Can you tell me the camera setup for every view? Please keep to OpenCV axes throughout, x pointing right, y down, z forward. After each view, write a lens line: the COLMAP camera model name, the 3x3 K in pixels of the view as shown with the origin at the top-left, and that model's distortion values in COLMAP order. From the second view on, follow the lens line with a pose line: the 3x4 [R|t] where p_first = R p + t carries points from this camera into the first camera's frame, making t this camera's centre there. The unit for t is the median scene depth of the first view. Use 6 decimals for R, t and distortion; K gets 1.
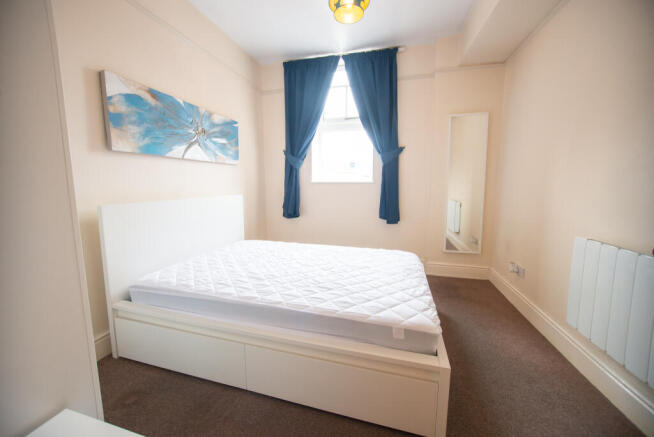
lens RADIAL K [[263.2, 0, 327.0], [0, 263.2, 218.5], [0, 0, 1]] dist [-0.000192, 0.000003]
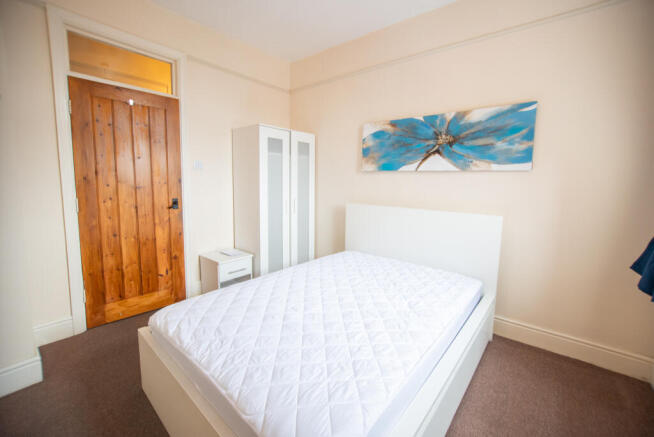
lens RADIAL K [[263.2, 0, 327.0], [0, 263.2, 218.5], [0, 0, 1]] dist [-0.000192, 0.000003]
pose [[-0.420692, 0.117214, -0.899599, 0.584235], [-0.147364, 0.969619, 0.195251, -0.191606], [0.895155, 0.214709, -0.390638, 1.108754]]
